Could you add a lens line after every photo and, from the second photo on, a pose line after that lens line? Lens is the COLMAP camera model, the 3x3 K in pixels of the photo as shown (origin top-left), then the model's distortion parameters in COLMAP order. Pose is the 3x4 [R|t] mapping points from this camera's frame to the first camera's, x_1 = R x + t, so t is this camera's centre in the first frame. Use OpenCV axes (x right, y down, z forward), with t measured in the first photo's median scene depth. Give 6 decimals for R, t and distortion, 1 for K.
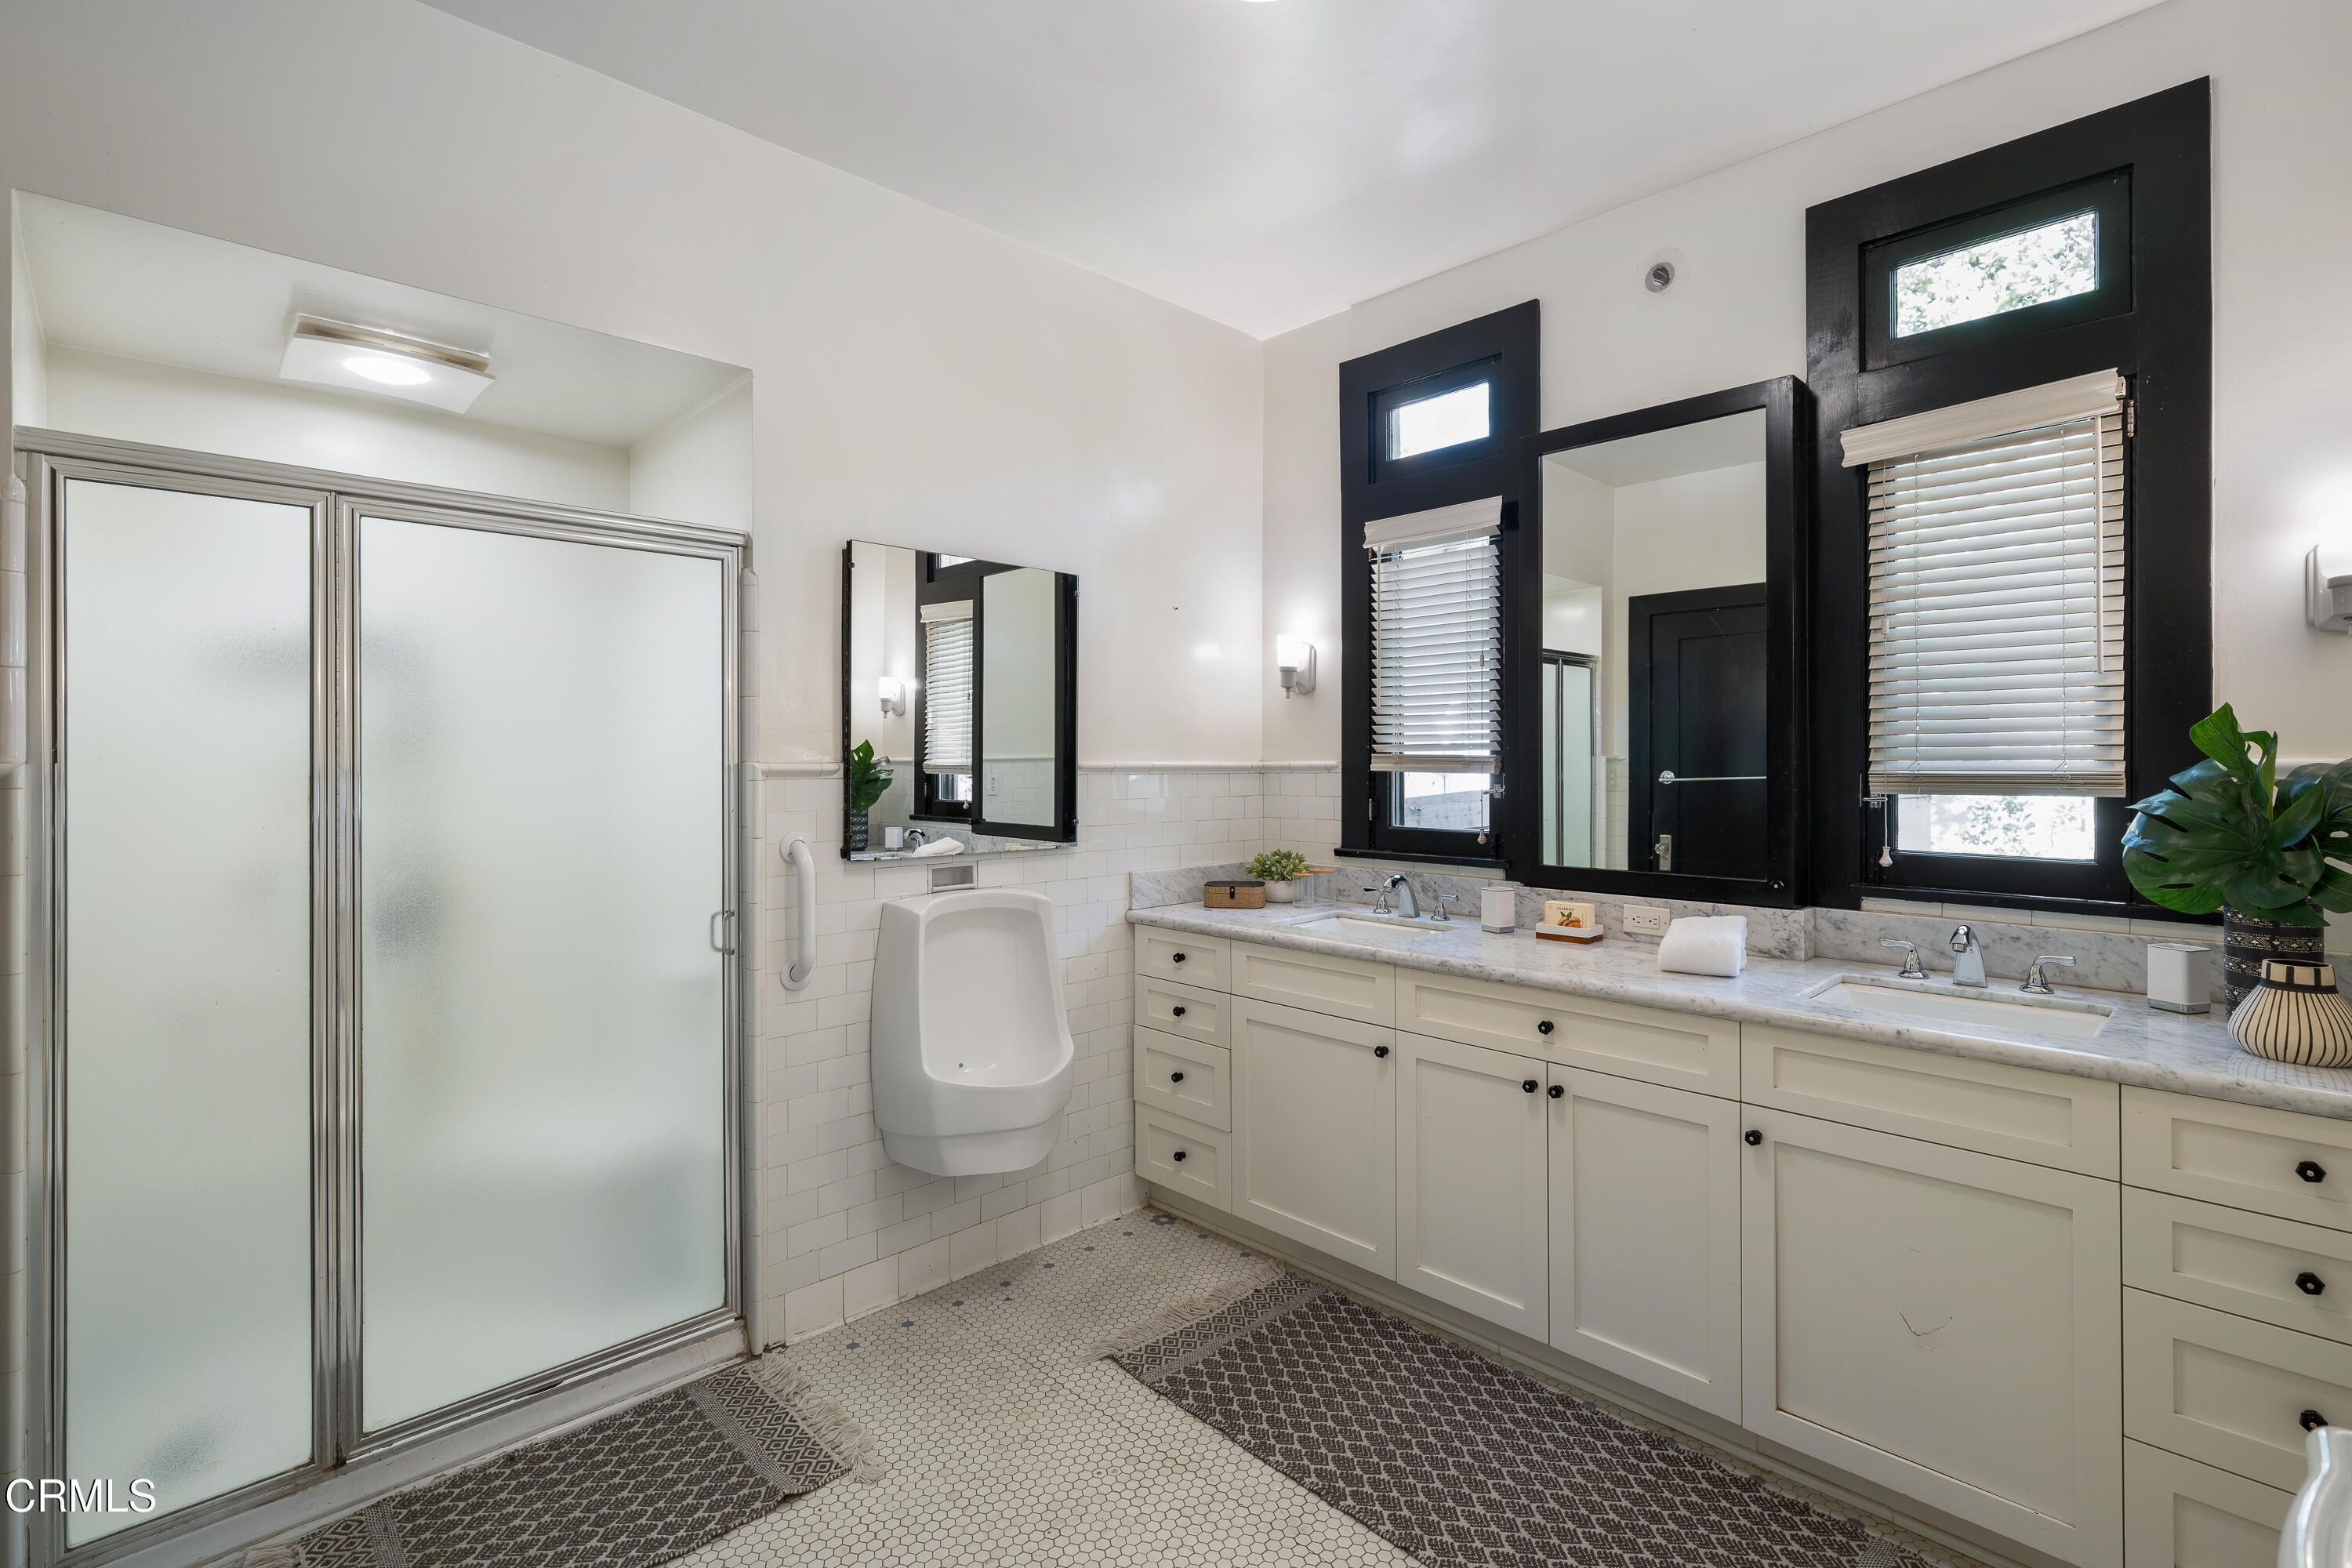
lens RADIAL K [[1072.3, 0, 1176.6], [0, 1072.3, 764.1], [0, 0, 1]] dist [-0.001869, -0.000177]
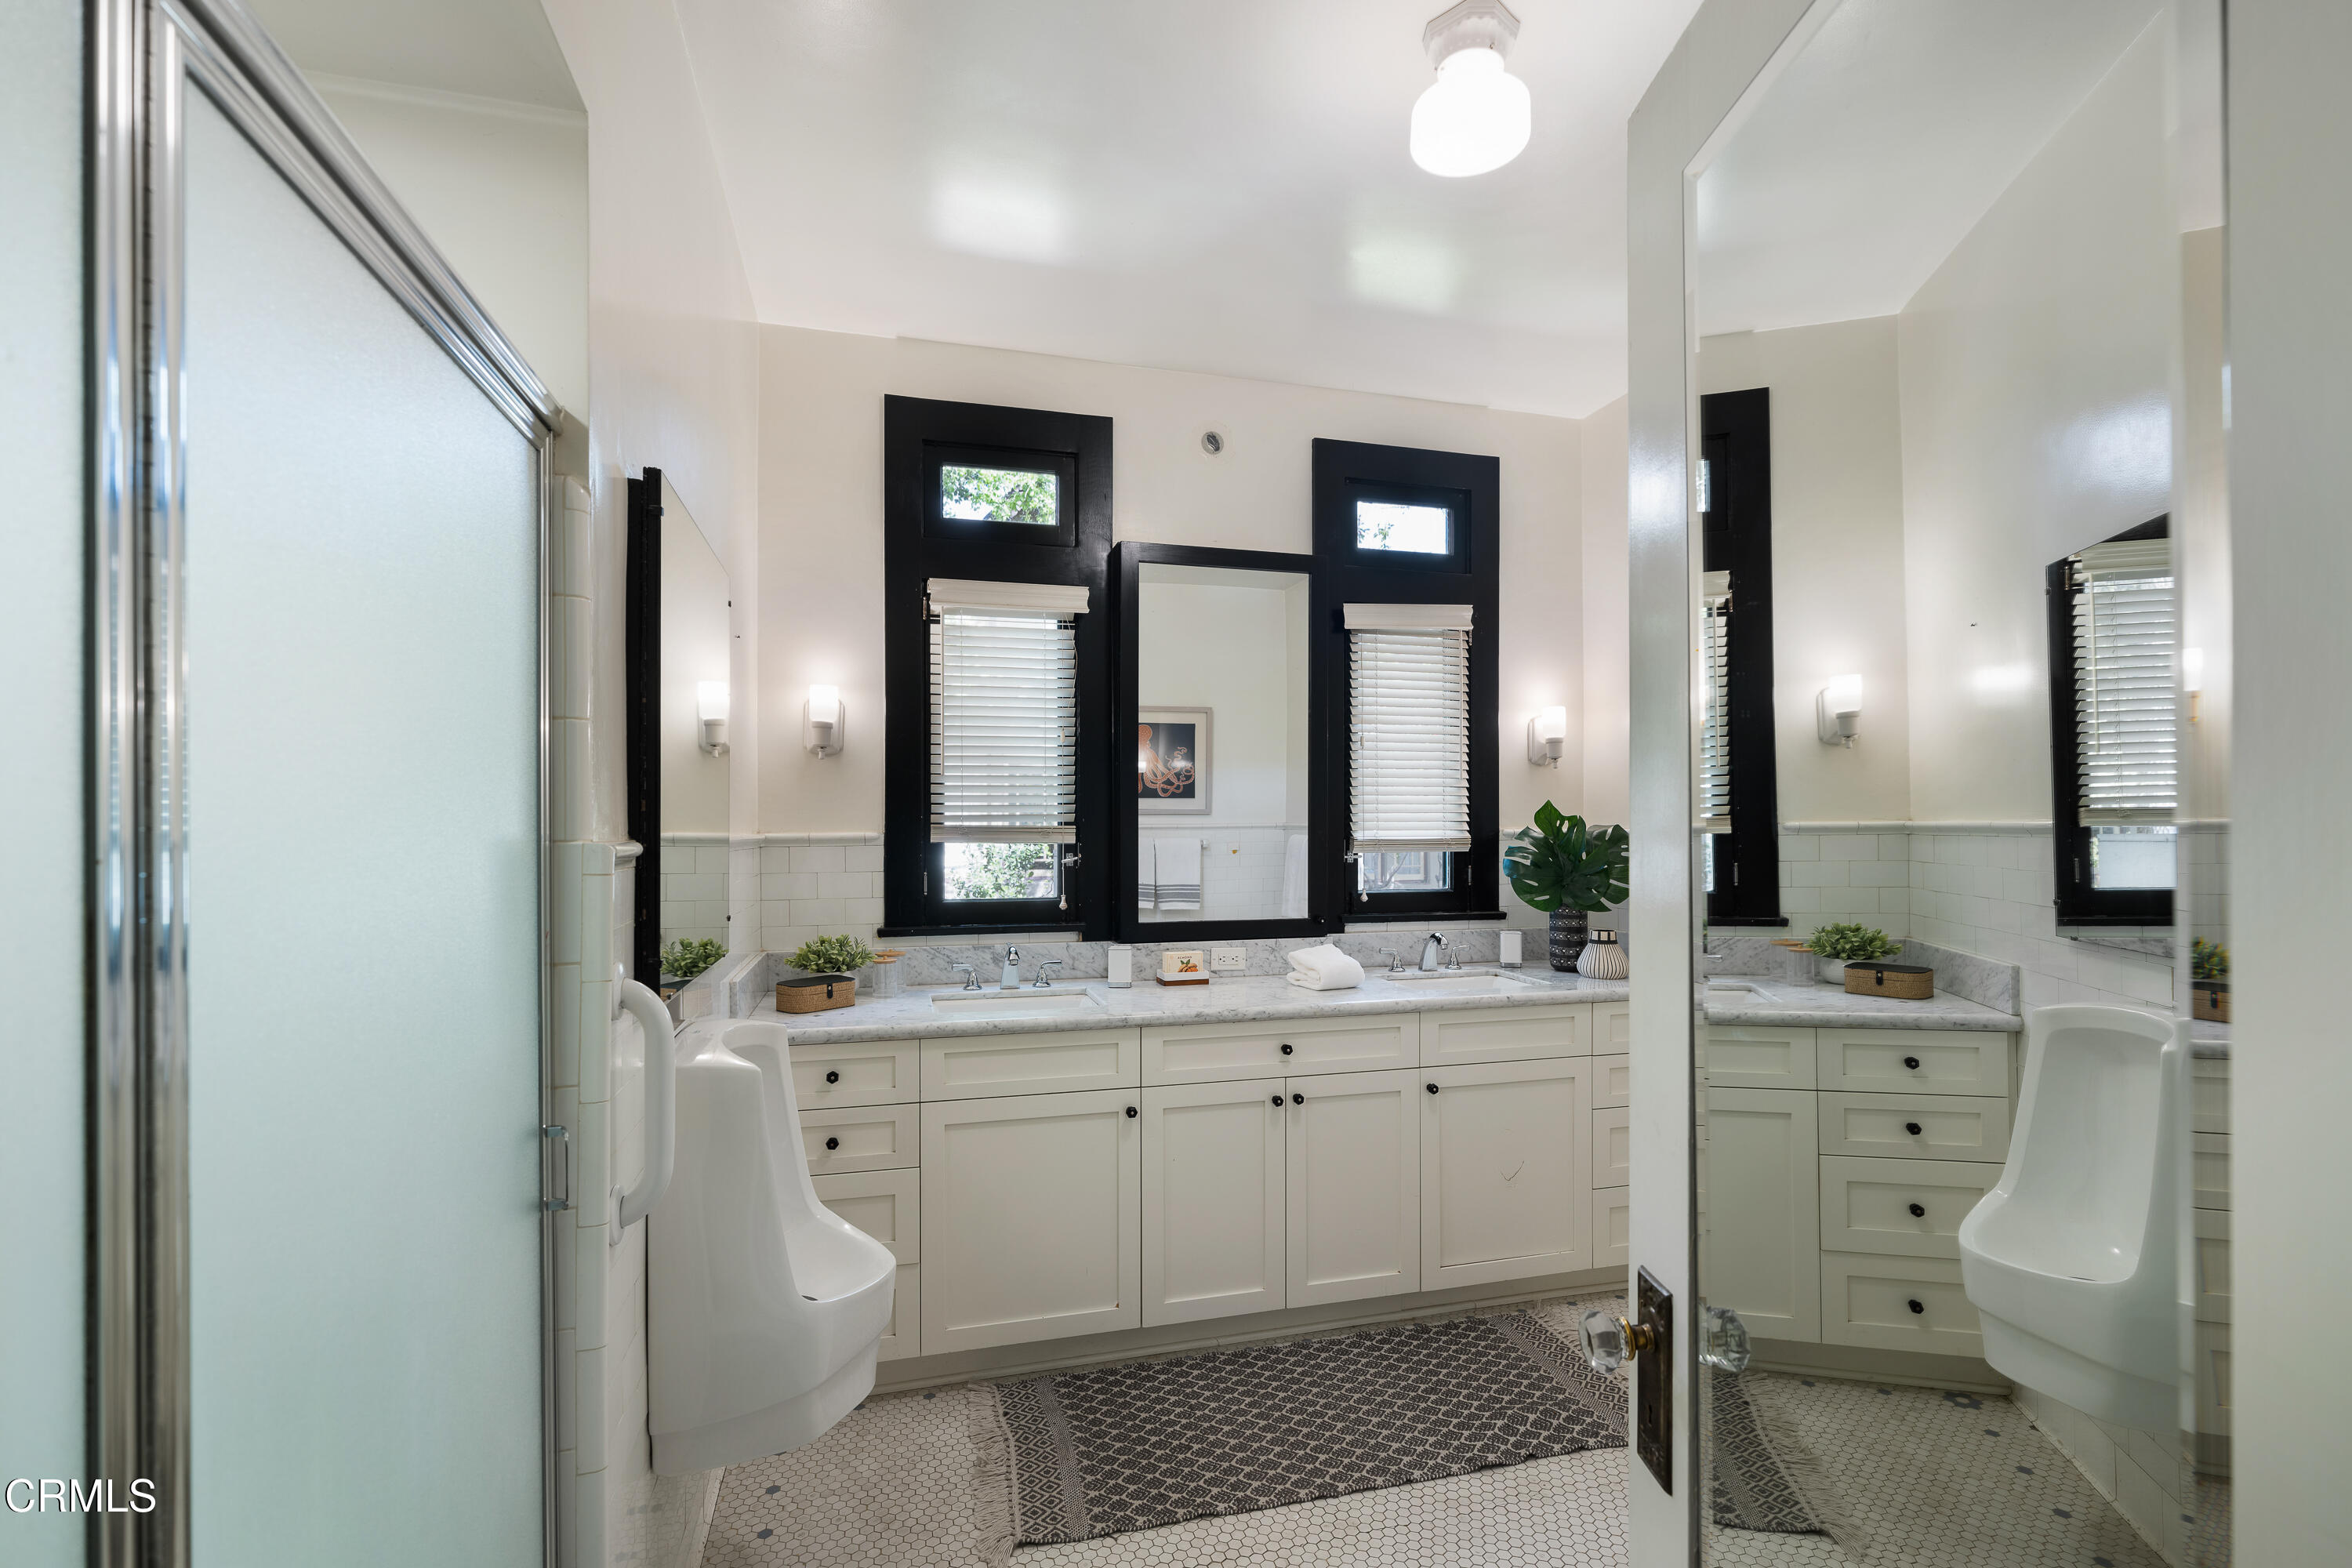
lens RADIAL K [[1072.3, 0, 1178.2], [0, 1072.3, 824.6], [0, 0, 1]] dist [-0.001869, -0.000177]
pose [[0.478091, -0.000743, 0.878310, -0.679615], [0.004502, 0.999989, -0.001605, -0.008887], [-0.878299, 0.004721, 0.478089, 0.447212]]
